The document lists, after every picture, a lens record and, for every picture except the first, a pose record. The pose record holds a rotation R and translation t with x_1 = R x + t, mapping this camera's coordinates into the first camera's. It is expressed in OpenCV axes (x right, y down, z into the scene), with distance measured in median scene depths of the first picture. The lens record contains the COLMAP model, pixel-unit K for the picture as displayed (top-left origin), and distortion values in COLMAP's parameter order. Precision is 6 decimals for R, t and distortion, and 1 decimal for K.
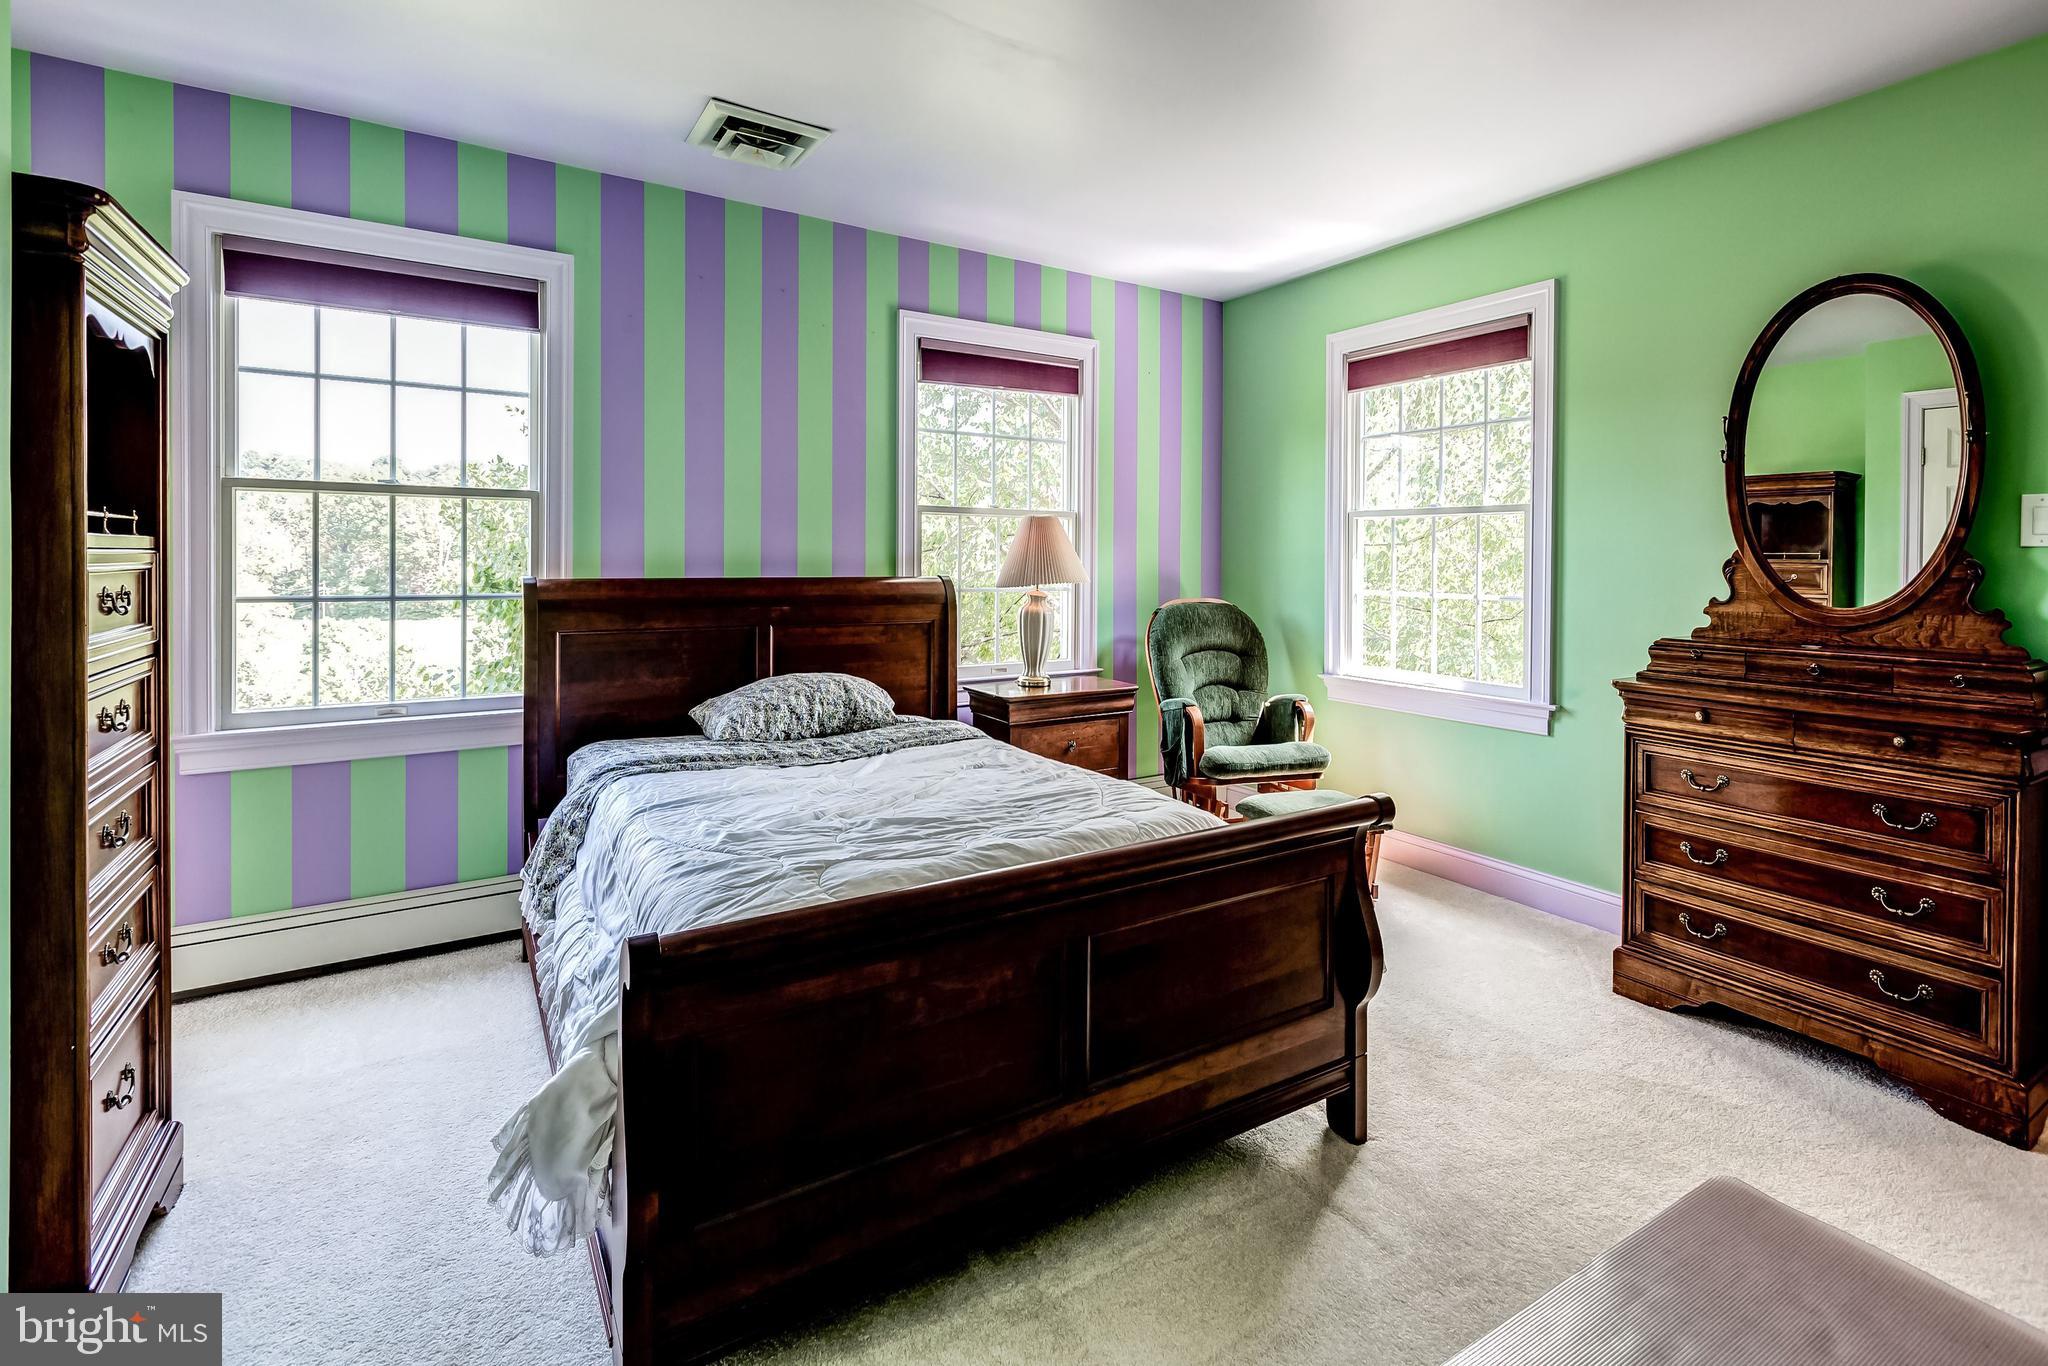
lens RADIAL K [[930.0, 0, 1053.9], [0, 930.0, 654.1], [0, 0, 1]] dist [-0.003946, -0.000352]
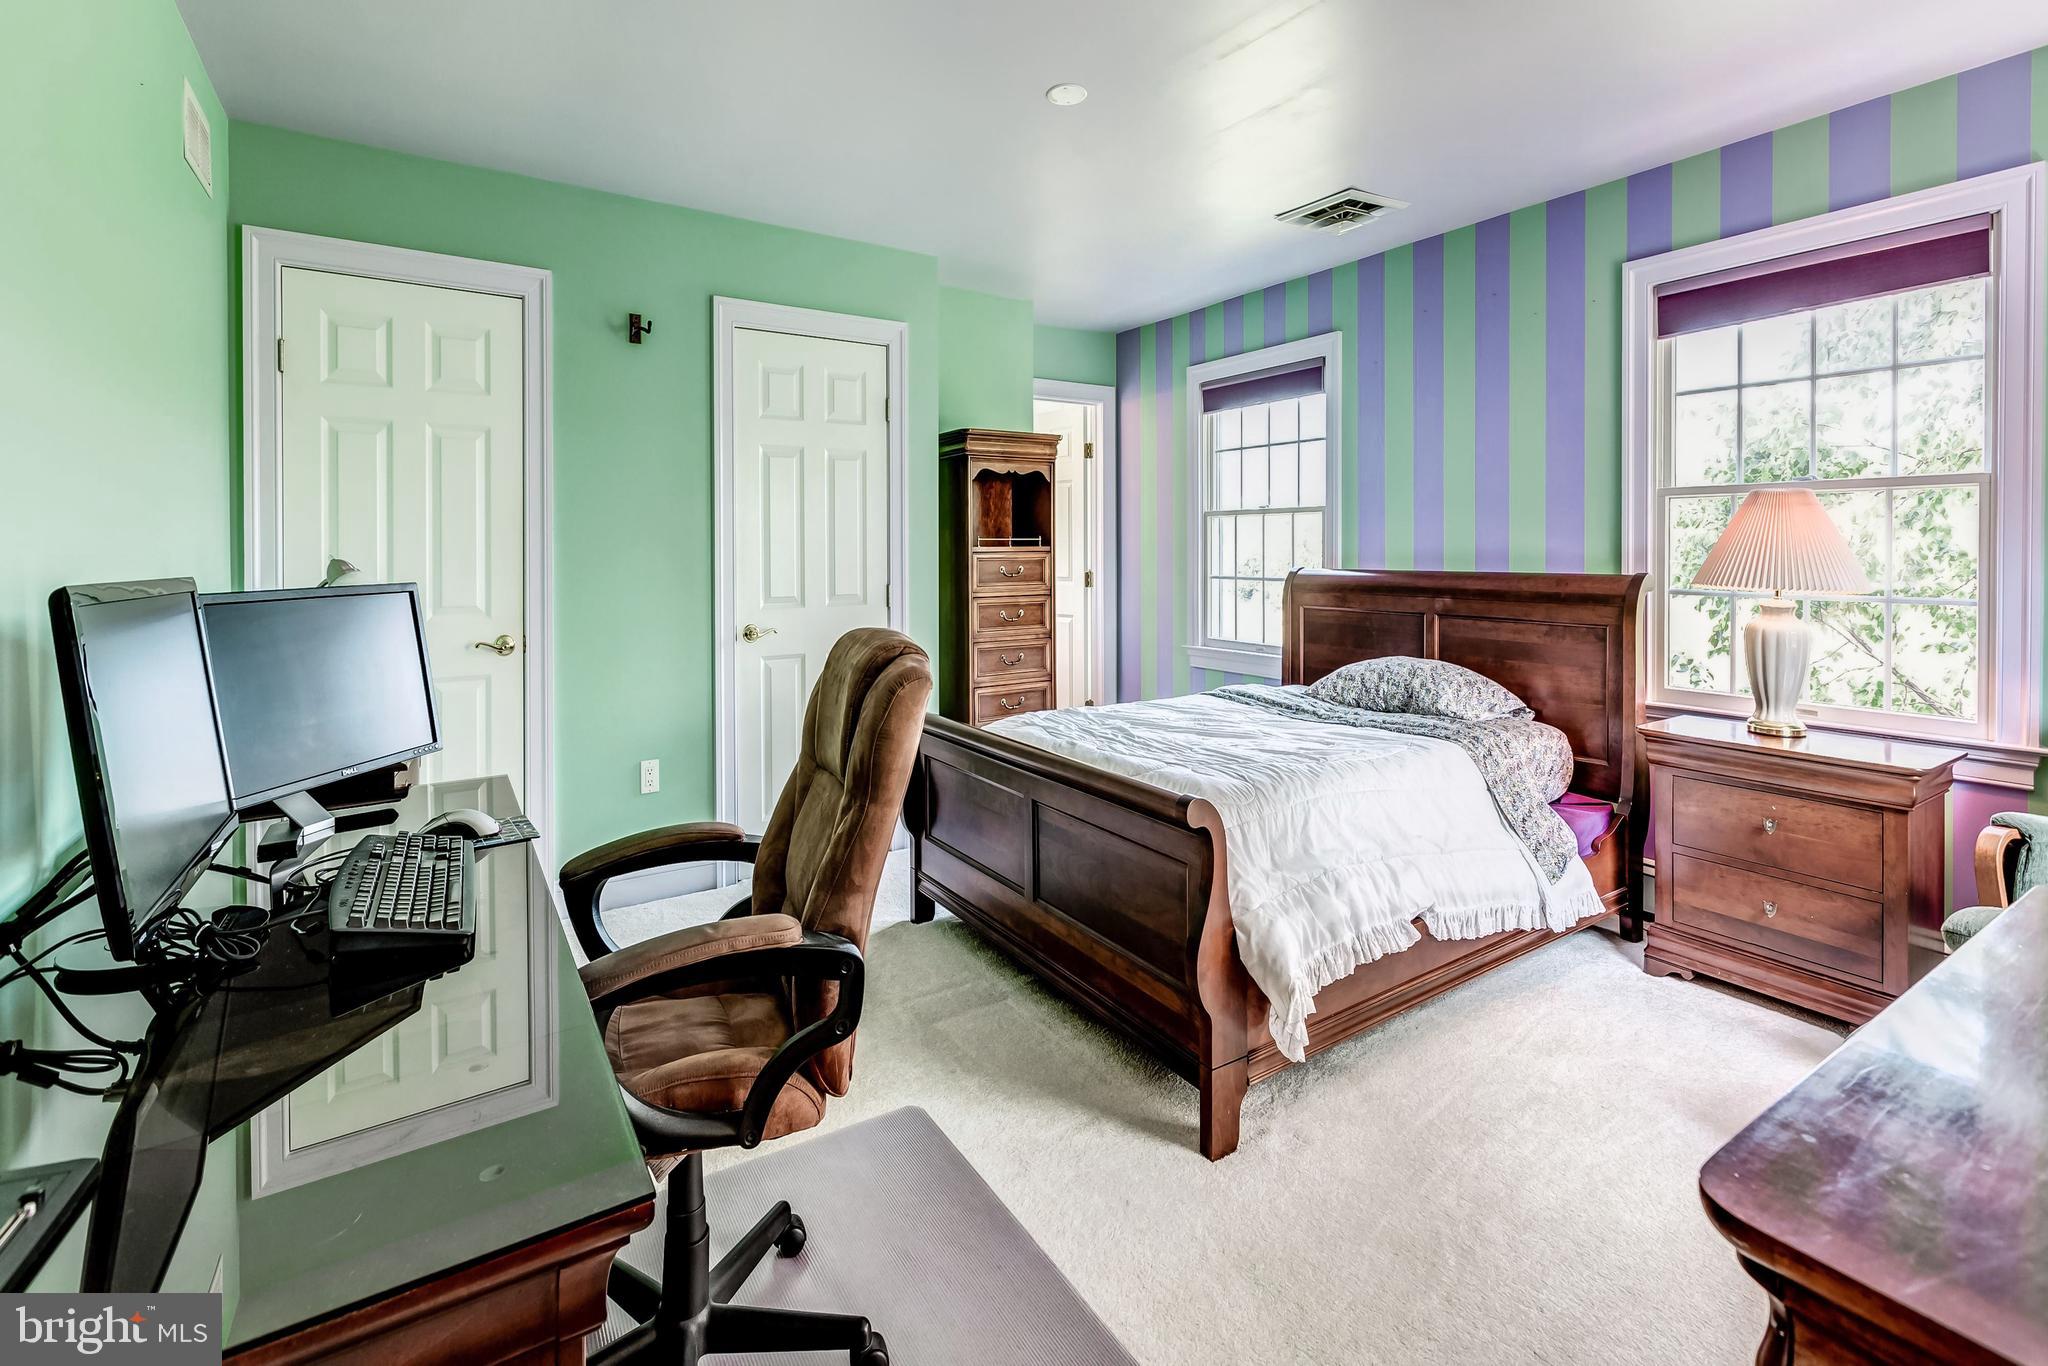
lens RADIAL K [[896.4, 0, 1029.1], [0, 896.4, 678.1], [0, 0, 1]] dist [-0.002226, -0.000224]
pose [[0.015588, 0.132467, -0.991065, 0.701043], [-0.100122, 0.986410, 0.130270, -0.042994], [0.994853, 0.097197, 0.028639, 0.462348]]
